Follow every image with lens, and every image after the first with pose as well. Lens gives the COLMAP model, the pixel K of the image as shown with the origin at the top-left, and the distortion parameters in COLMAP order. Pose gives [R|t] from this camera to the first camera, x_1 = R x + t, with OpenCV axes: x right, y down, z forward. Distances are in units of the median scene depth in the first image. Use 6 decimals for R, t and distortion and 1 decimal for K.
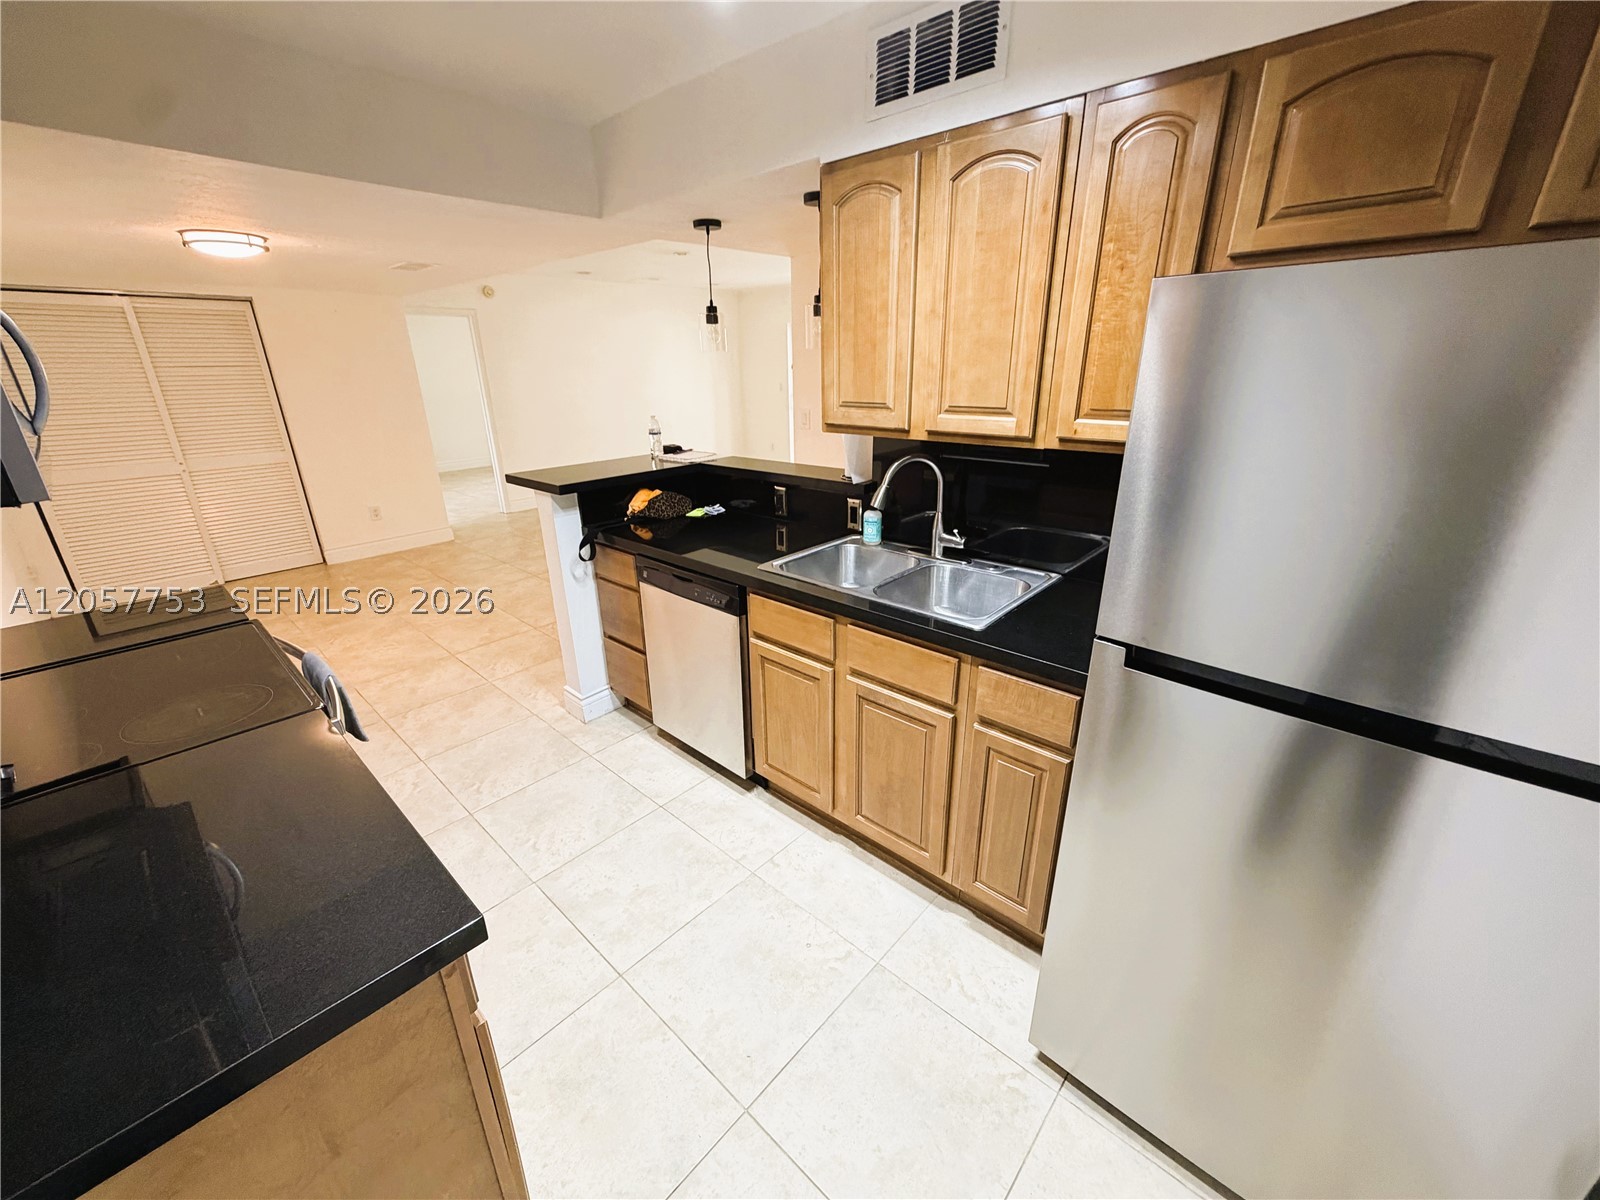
lens RADIAL K [[637.9, 0, 794.4], [0, 637.9, 600.1], [0, 0, 1]] dist [0.000828, -0.000130]
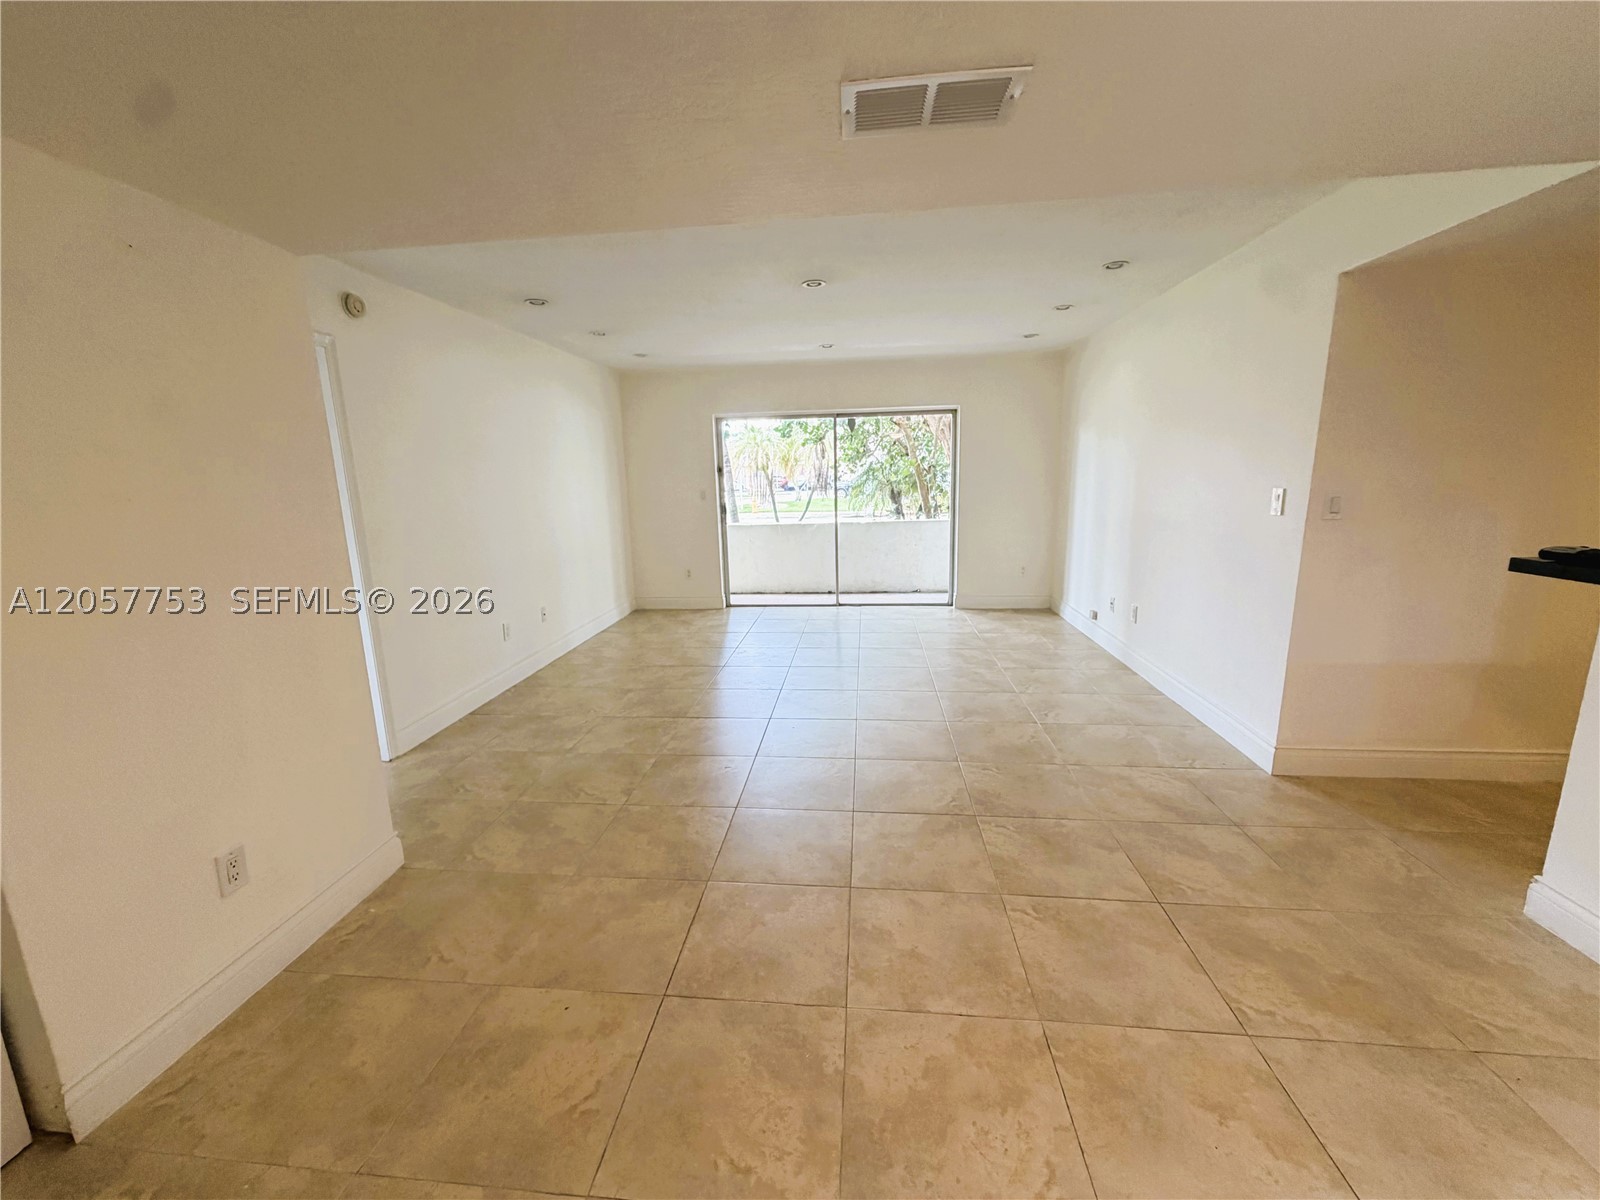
lens RADIAL K [[637.9, 0, 794.4], [0, 637.9, 600.1], [0, 0, 1]] dist [0.000828, -0.000130]
pose [[0.805449, -0.119270, 0.580539, -1.222929], [0.221293, 0.969220, -0.107902, -0.348598], [-0.549801, 0.215379, 0.807051, 1.146259]]
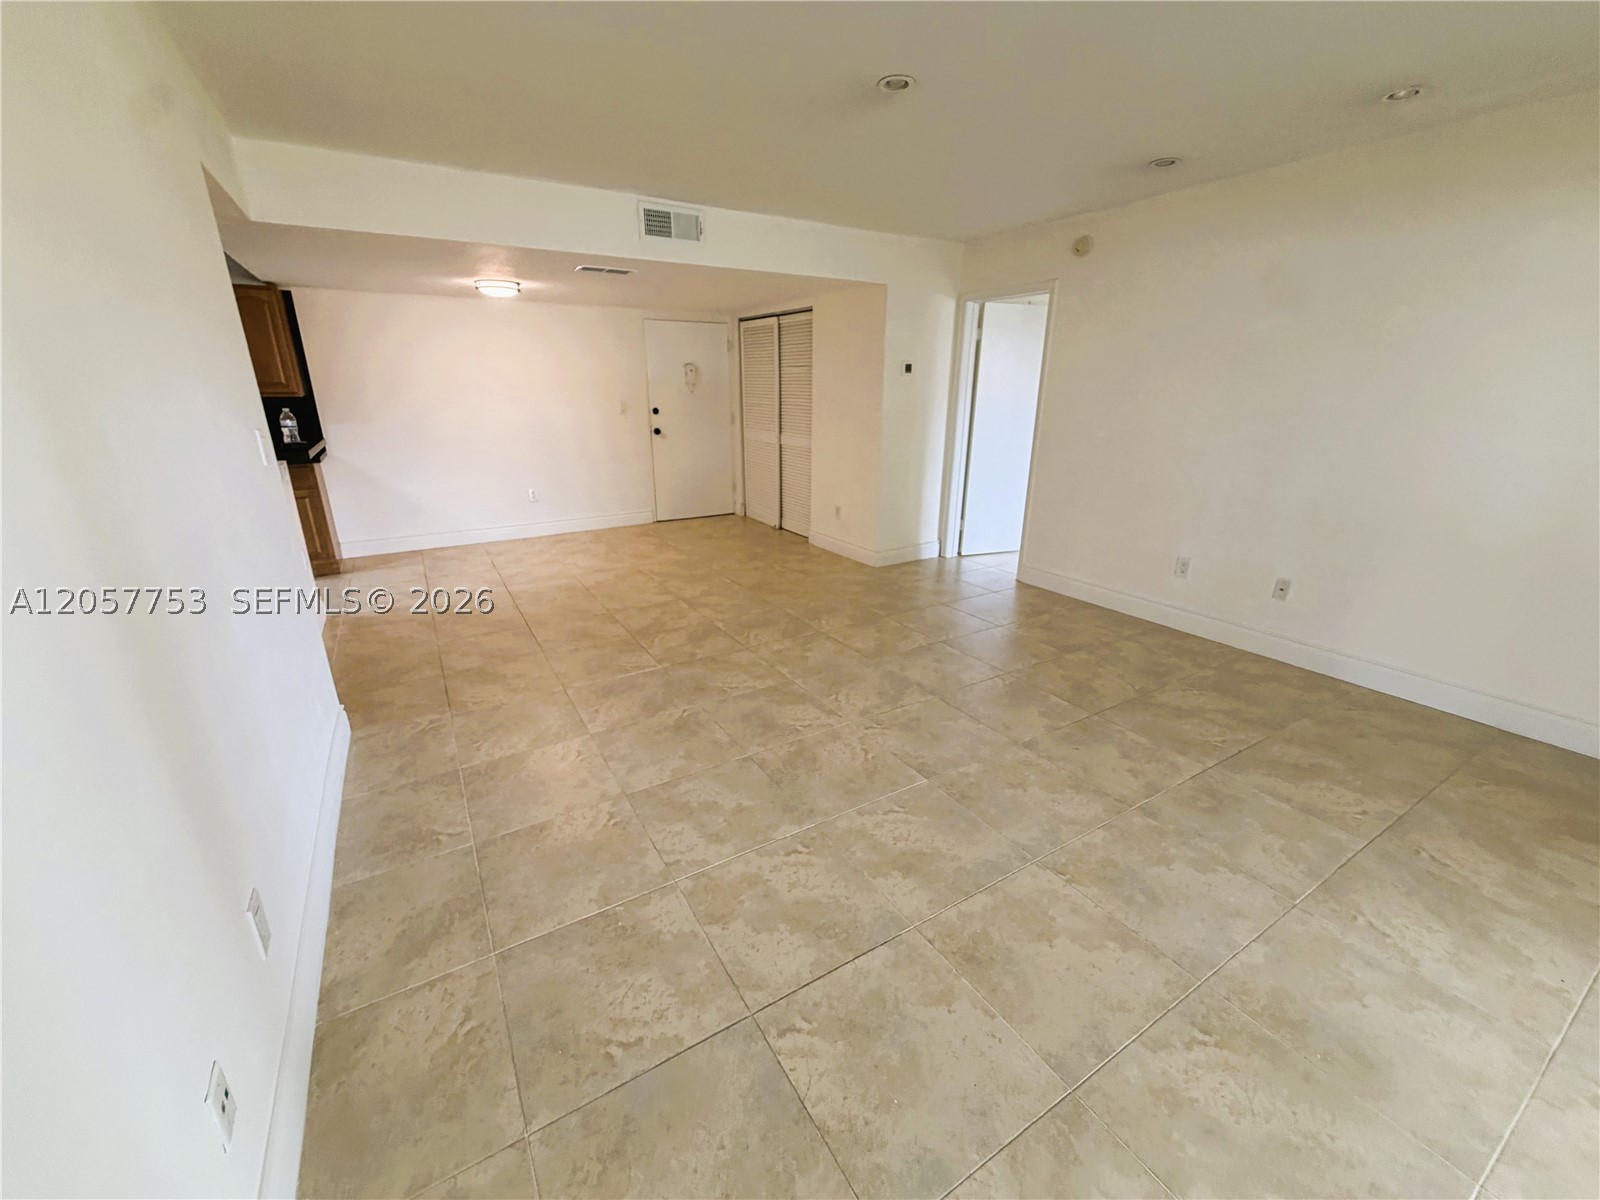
lens RADIAL K [[637.9, 0, 794.4], [0, 637.9, 600.1], [0, 0, 1]] dist [0.000828, -0.000130]
pose [[-0.282163, 0.323592, -0.903146, 0.641447], [-0.336751, 0.848090, 0.409074, -0.829895], [0.898322, 0.419561, -0.130330, 2.301635]]
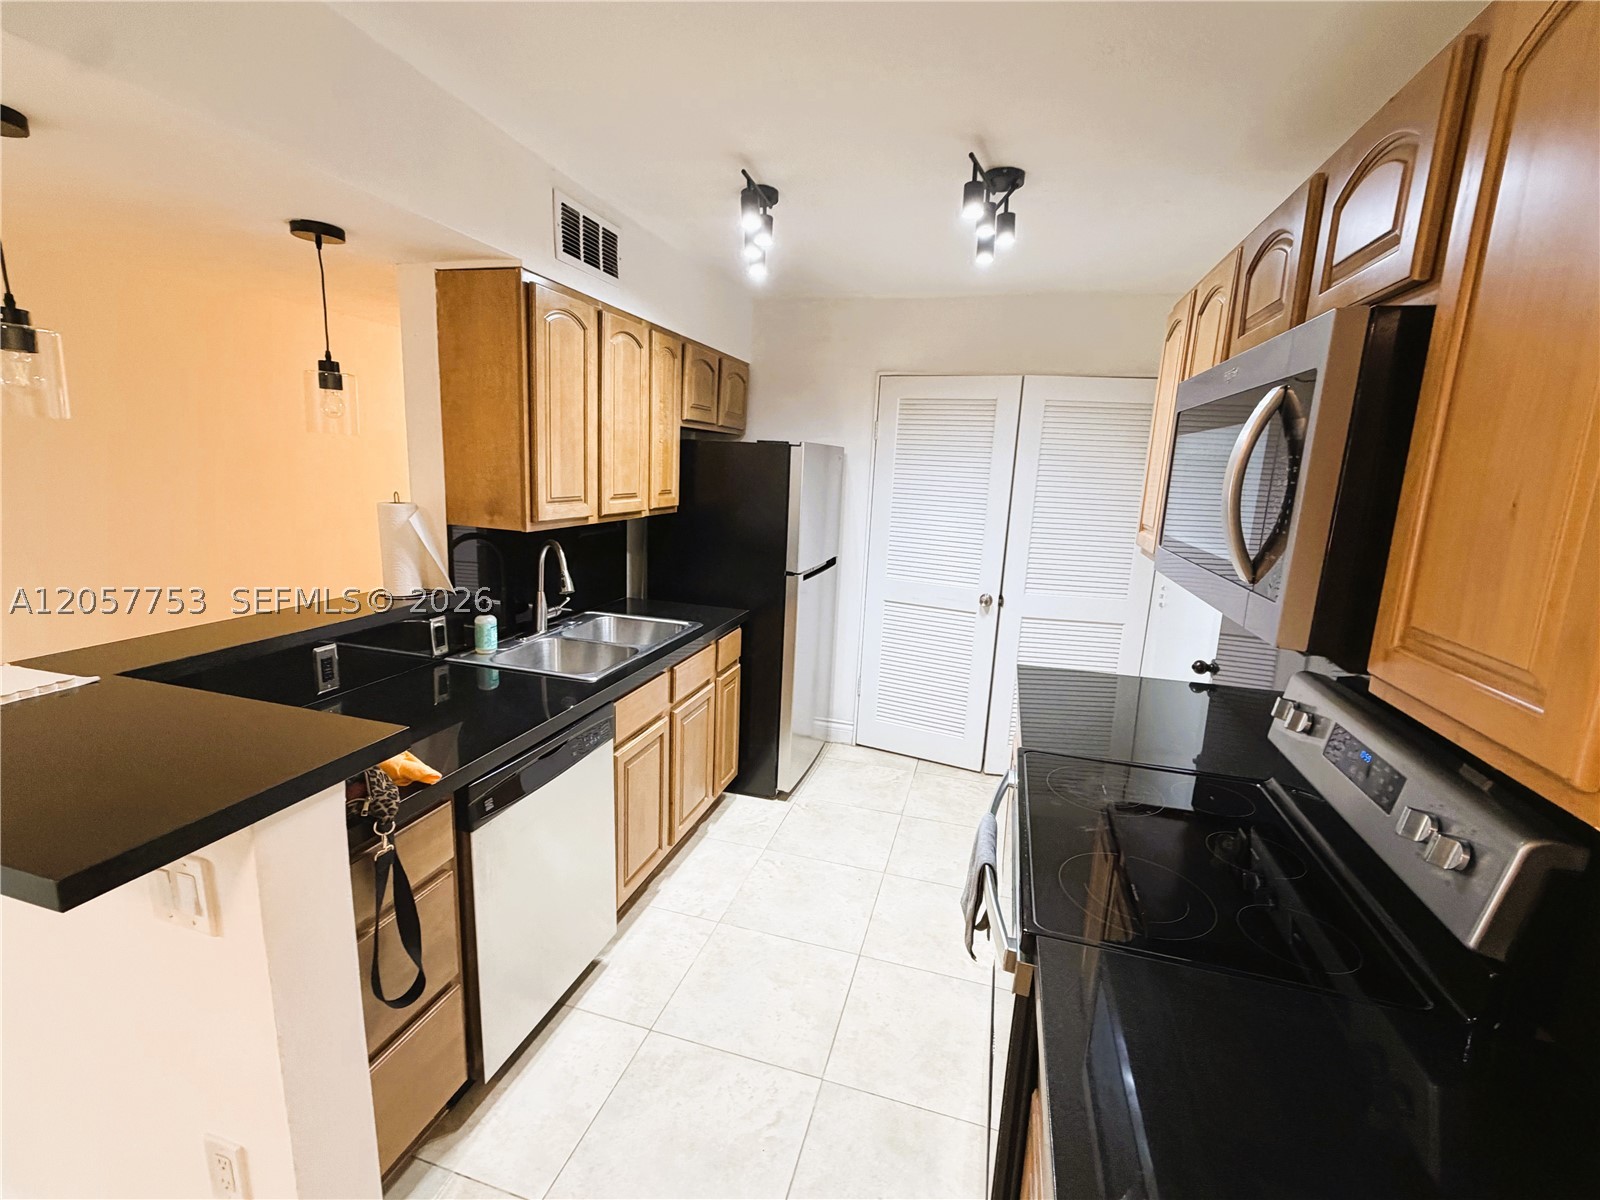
lens RADIAL K [[710.2, 0, 800.4], [0, 710.2, 604.8], [0, 0, 1]] dist [0.000693, 0.001100]
pose [[-0.451273, -0.176945, 0.874668, -0.817801], [0.282146, 0.901575, 0.327958, -0.307405], [-0.846609, 0.394782, -0.356932, 0.838793]]
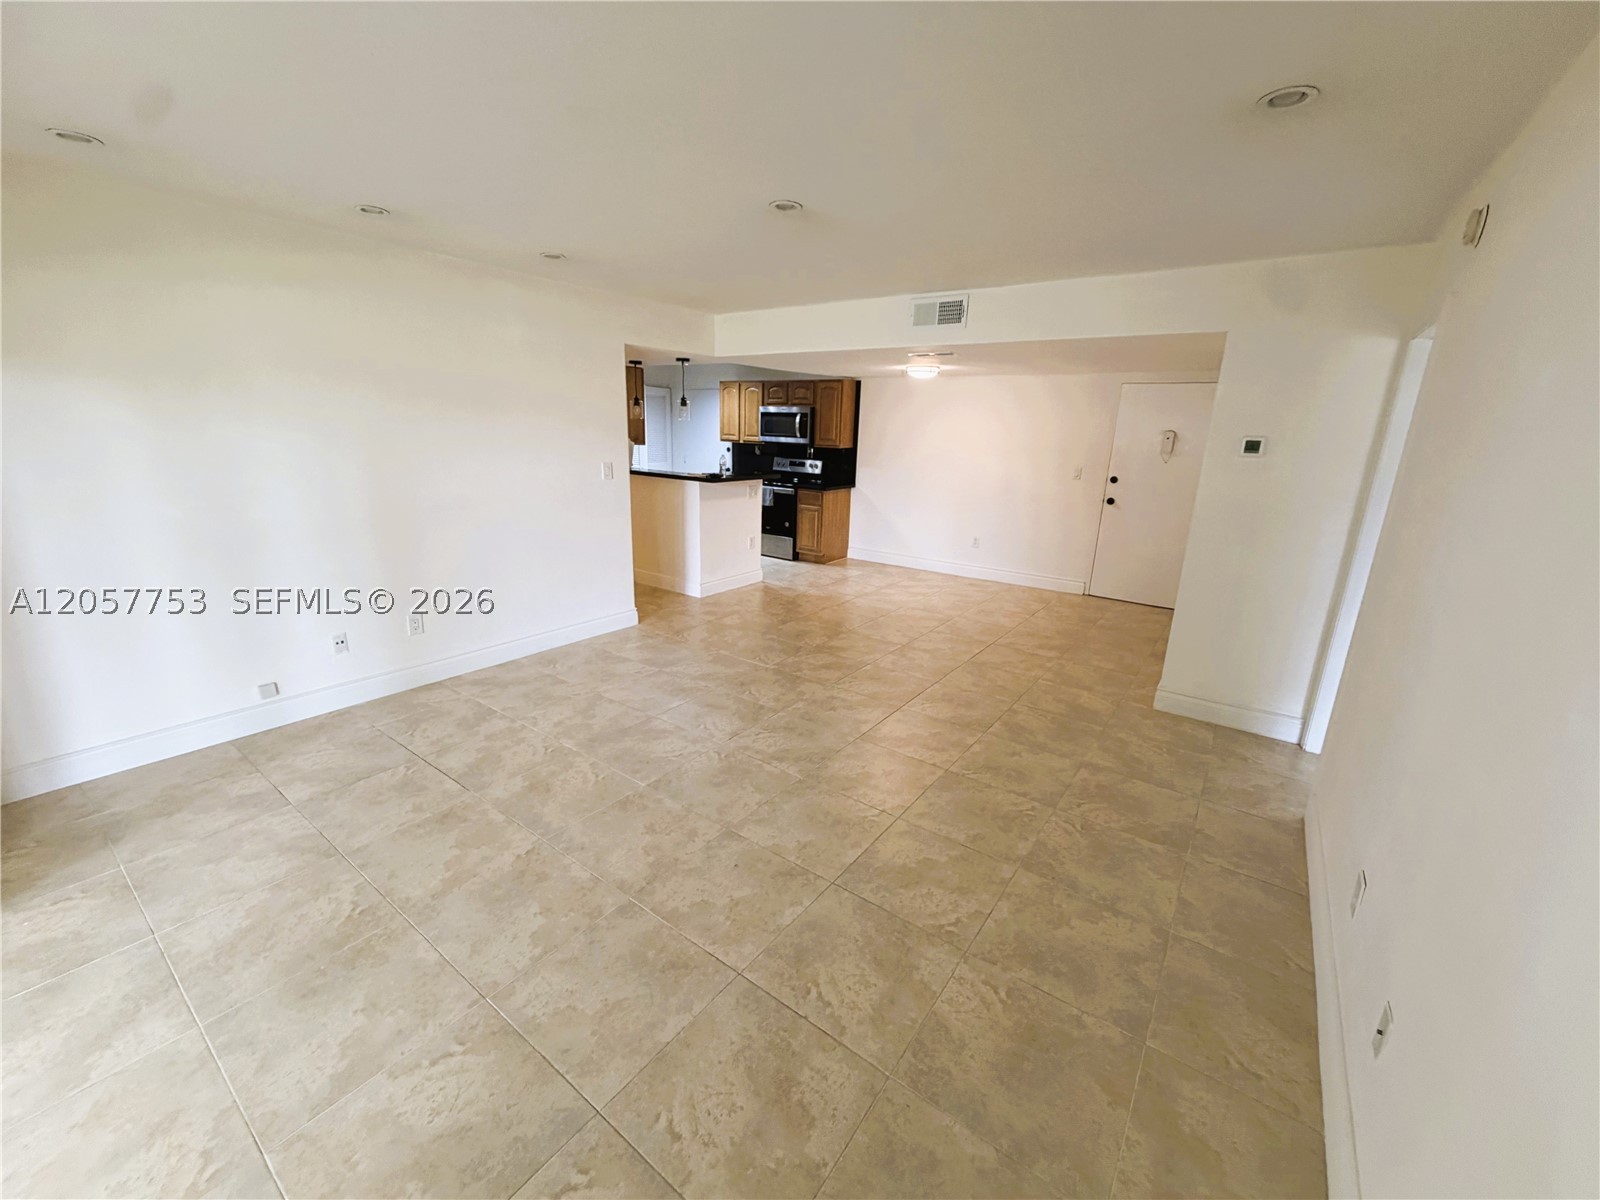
lens RADIAL K [[637.9, 0, 794.4], [0, 637.9, 600.1], [0, 0, 1]] dist [0.000828, -0.000130]
pose [[-0.994076, 0.018728, -0.107062, -0.260375], [-0.048289, 0.806381, 0.589421, -1.190256], [0.097371, 0.591100, -0.800700, 3.133333]]
